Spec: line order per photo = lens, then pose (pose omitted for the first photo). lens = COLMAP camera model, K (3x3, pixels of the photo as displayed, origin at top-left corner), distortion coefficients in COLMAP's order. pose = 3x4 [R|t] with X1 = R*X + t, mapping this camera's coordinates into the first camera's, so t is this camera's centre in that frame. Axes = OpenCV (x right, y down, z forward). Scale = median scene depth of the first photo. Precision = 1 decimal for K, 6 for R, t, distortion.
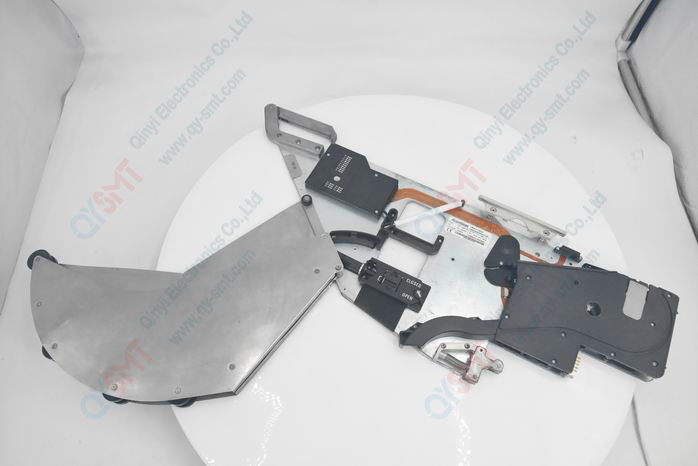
lens RADIAL K [[477.2, 0, 349.0], [0, 477.2, 233.0], [0, 0, 1]] dist [-0.146618, 0.064723]
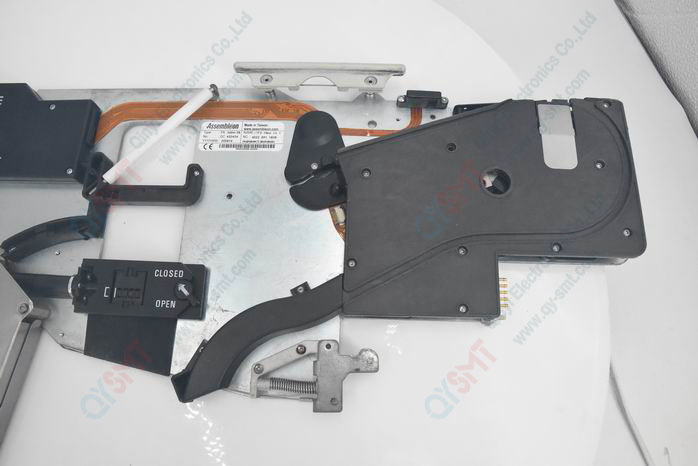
lens RADIAL K [[477.2, 0, 349.0], [0, 477.2, 233.0], [0, 0, 1]] dist [-0.146618, 0.064723]
pose [[0.898511, -0.420474, 0.126016, 0.251123], [0.389244, 0.895922, 0.214040, 0.030580], [-0.202899, -0.143266, 0.968662, 0.438894]]
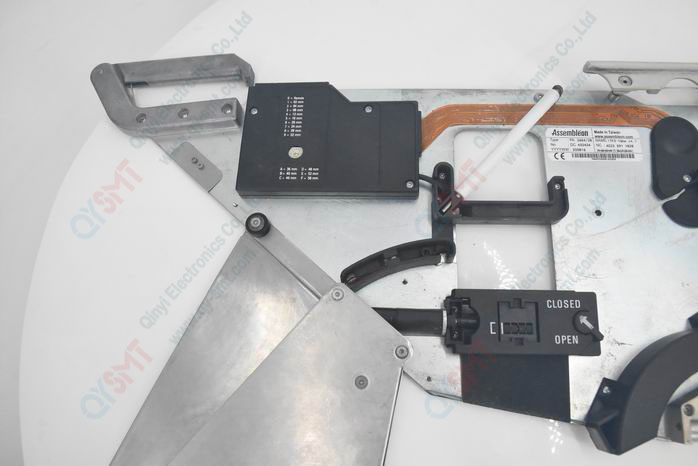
lens RADIAL K [[477.2, 0, 349.0], [0, 477.2, 233.0], [0, 0, 1]] dist [-0.146618, 0.064723]
pose [[0.900191, -0.432263, 0.052952, -0.038775], [0.417632, 0.891330, 0.176395, -0.110044], [-0.123447, -0.136675, 0.982894, 0.563850]]
